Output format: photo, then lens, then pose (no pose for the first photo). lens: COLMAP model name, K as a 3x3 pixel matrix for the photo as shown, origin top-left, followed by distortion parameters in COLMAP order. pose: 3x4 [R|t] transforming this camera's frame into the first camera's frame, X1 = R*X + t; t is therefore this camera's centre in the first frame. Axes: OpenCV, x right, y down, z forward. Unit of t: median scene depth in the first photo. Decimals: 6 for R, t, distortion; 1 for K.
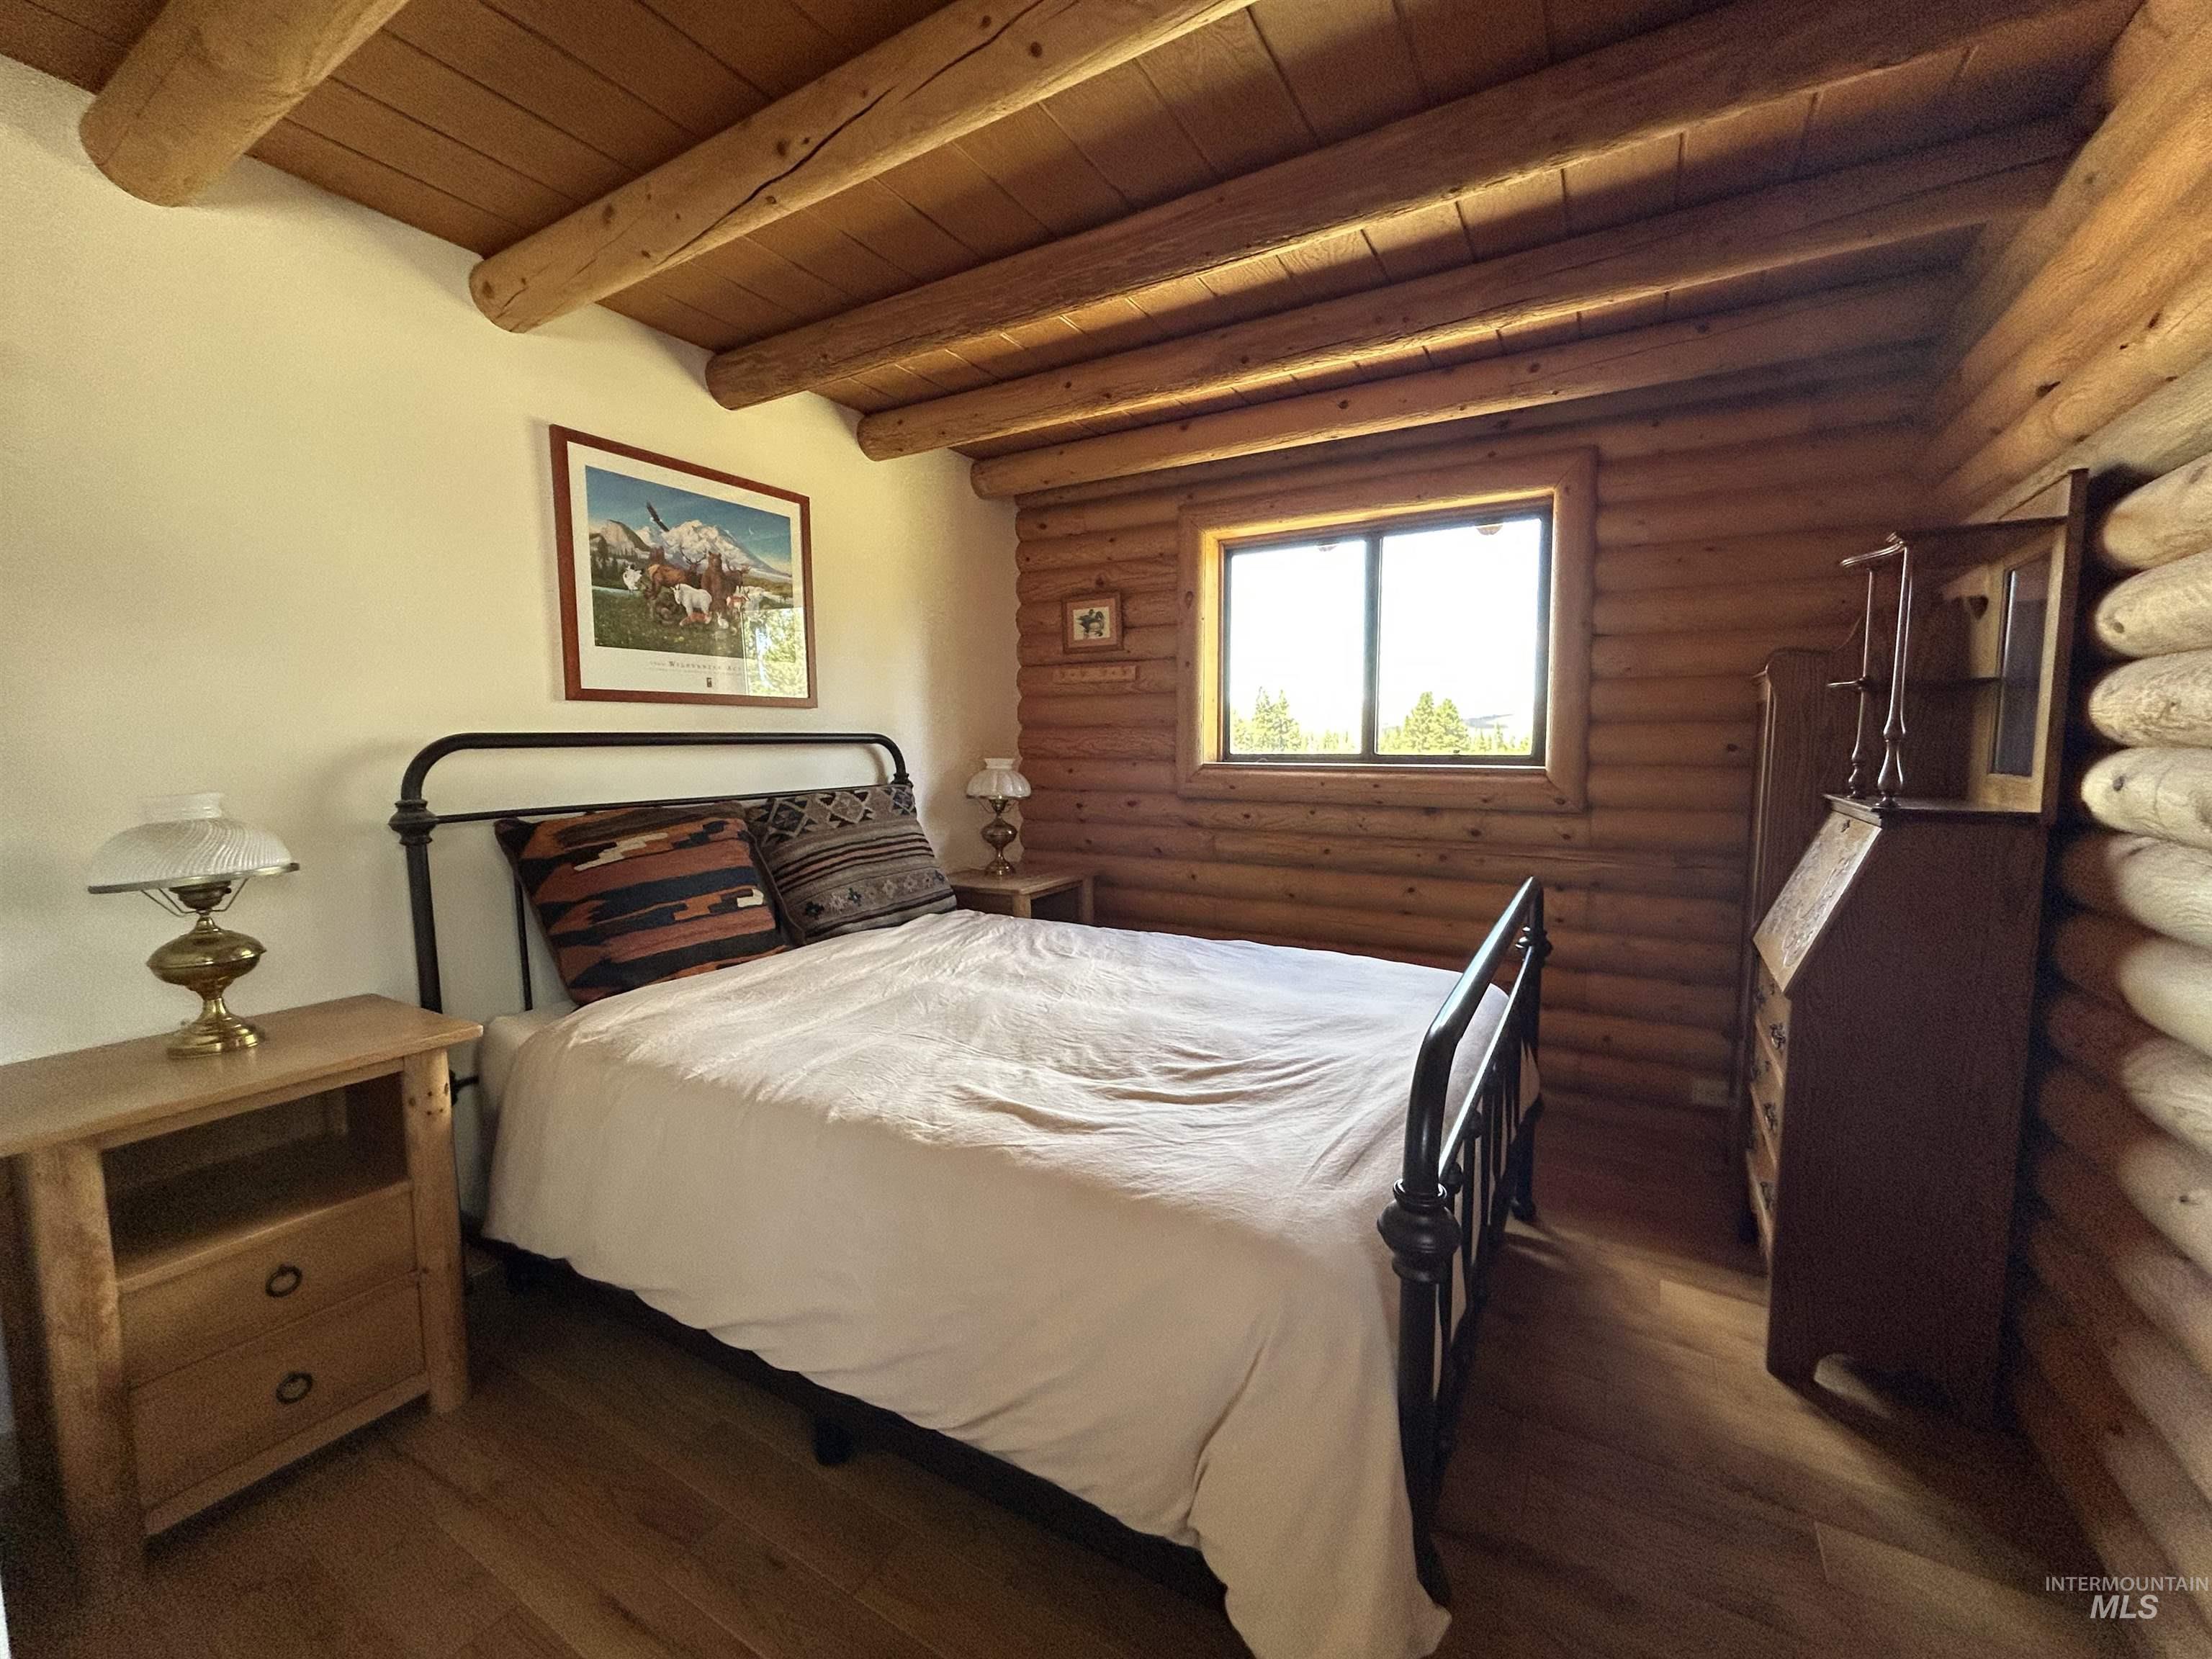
lens RADIAL K [[889.7, 0, 1106.3], [0, 889.7, 825.7], [0, 0, 1]] dist [-0.003756, -0.000086]
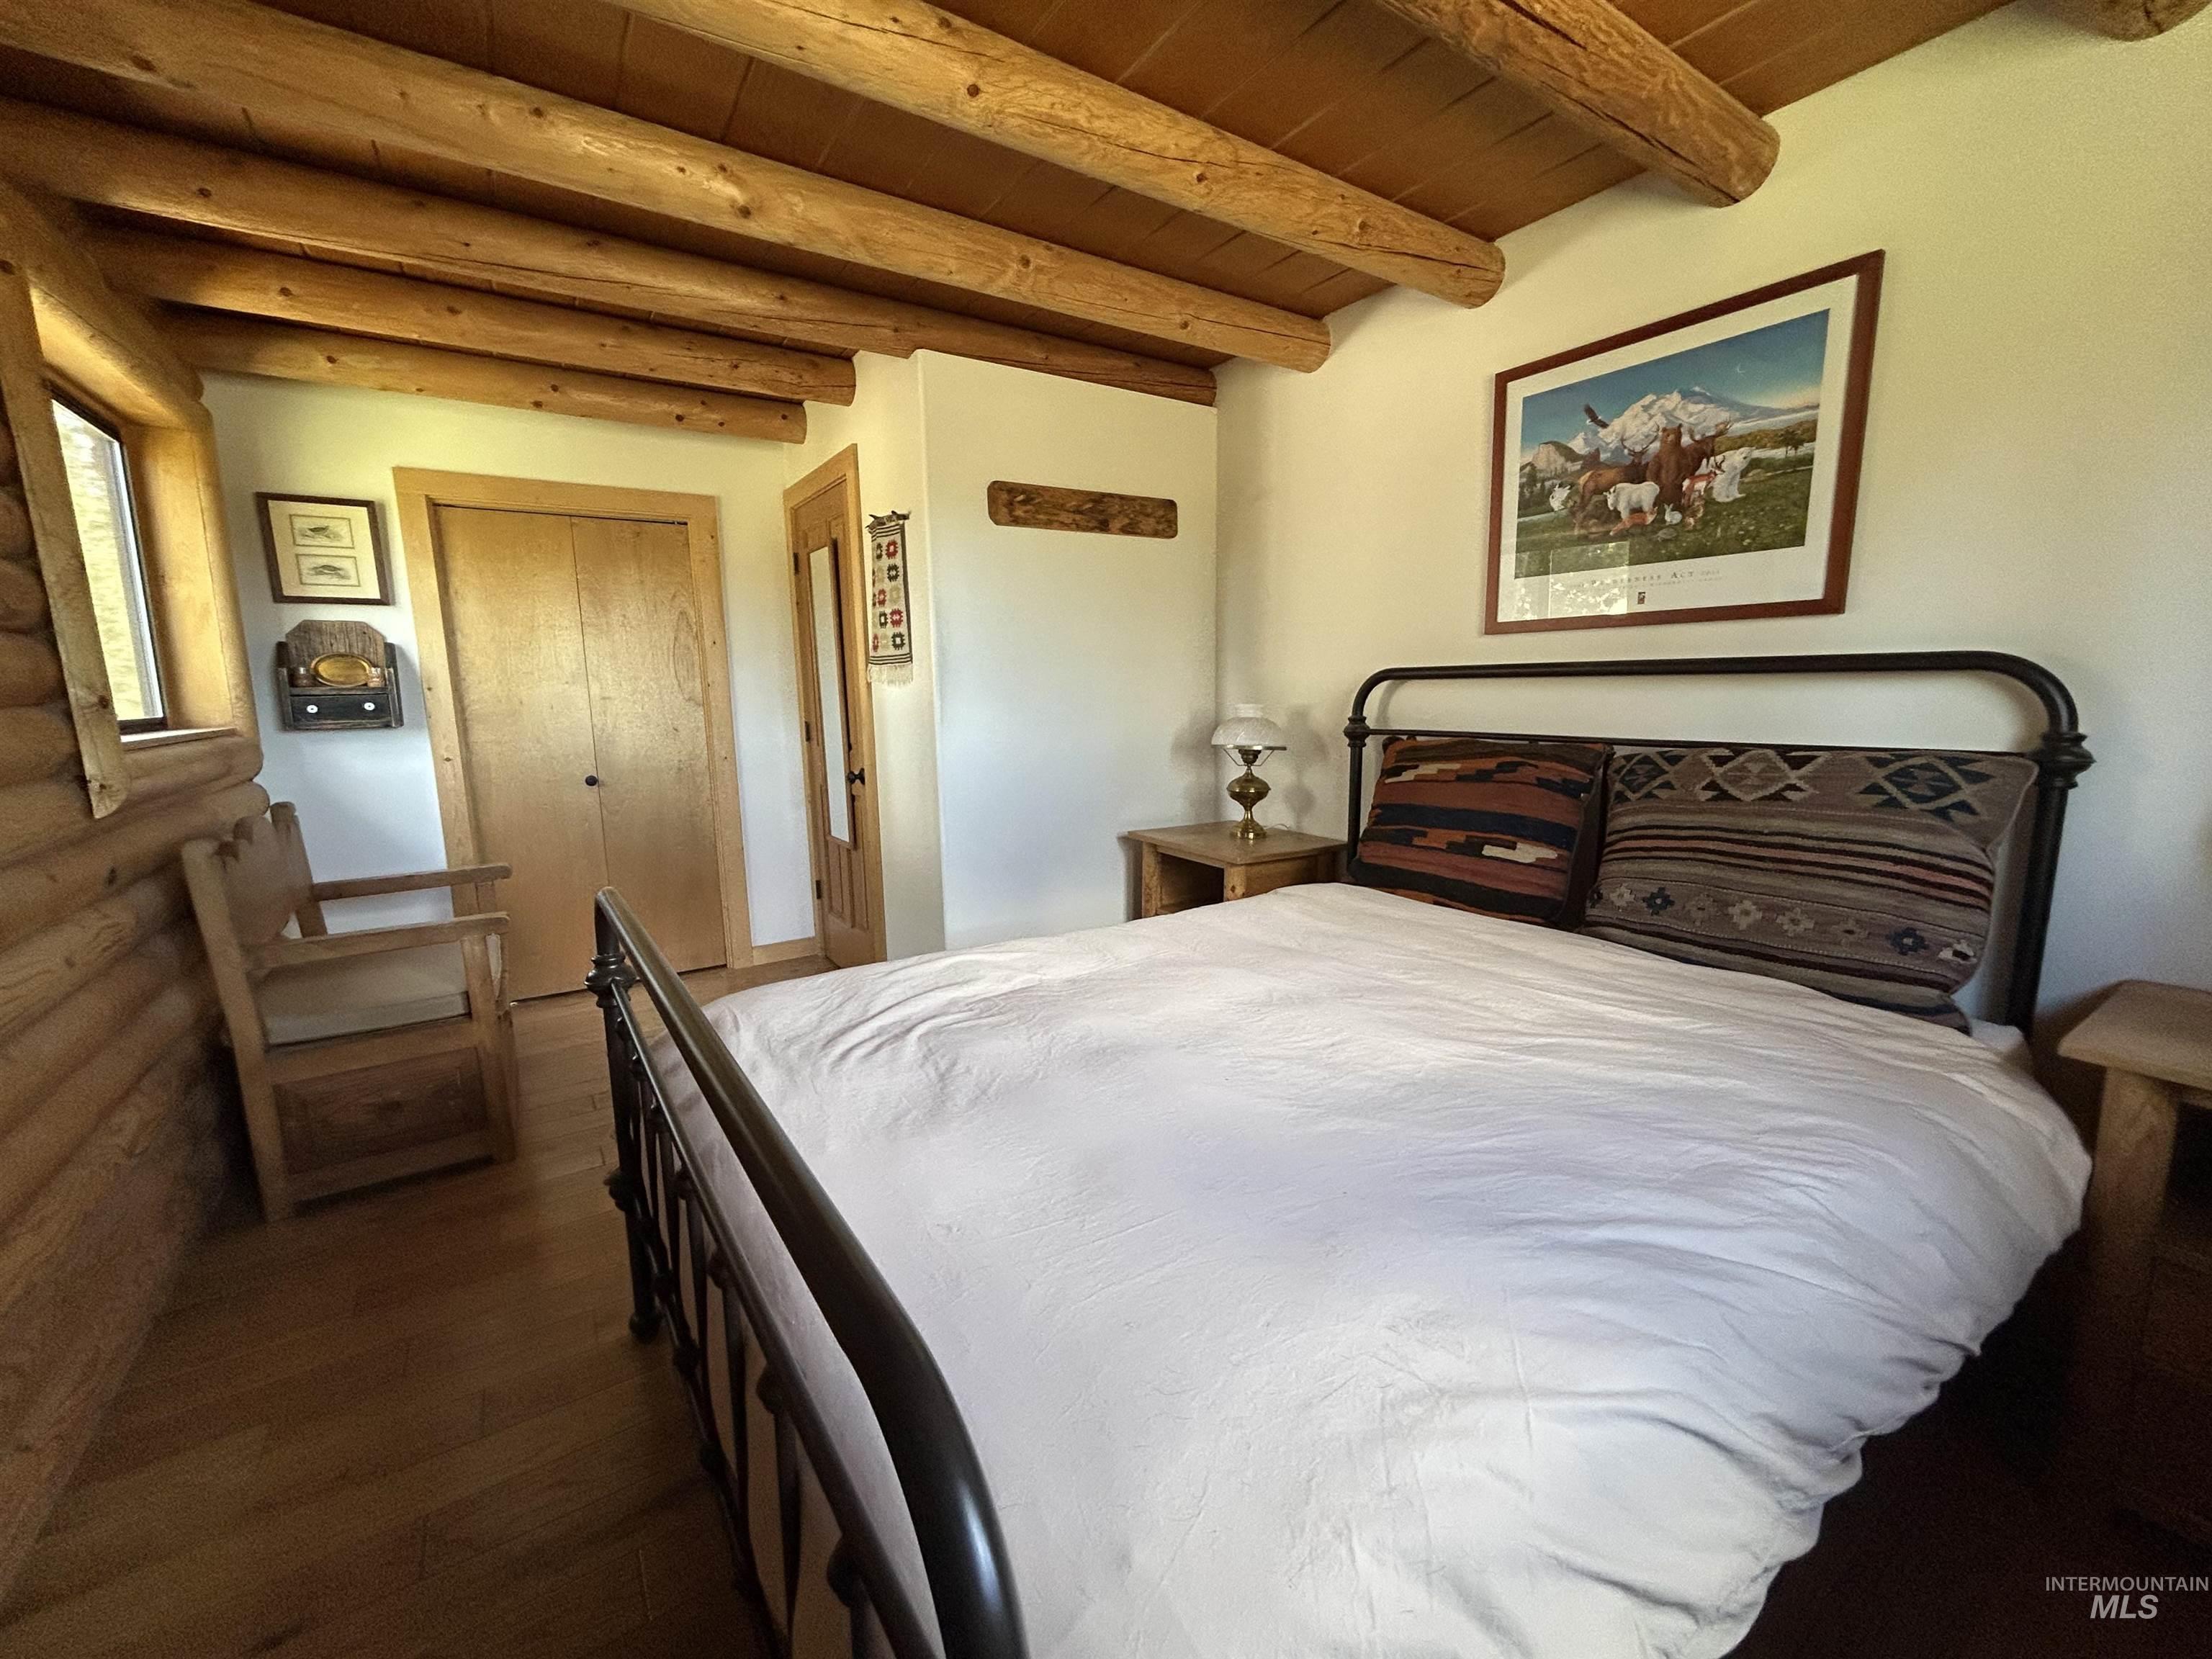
lens RADIAL K [[889.7, 0, 1106.3], [0, 889.7, 825.7], [0, 0, 1]] dist [-0.003756, -0.000086]
pose [[-0.430953, 0.161311, -0.887839, 0.558166], [-0.064083, 0.975937, 0.208423, -0.102560], [0.900096, 0.146715, -0.410246, 0.989330]]
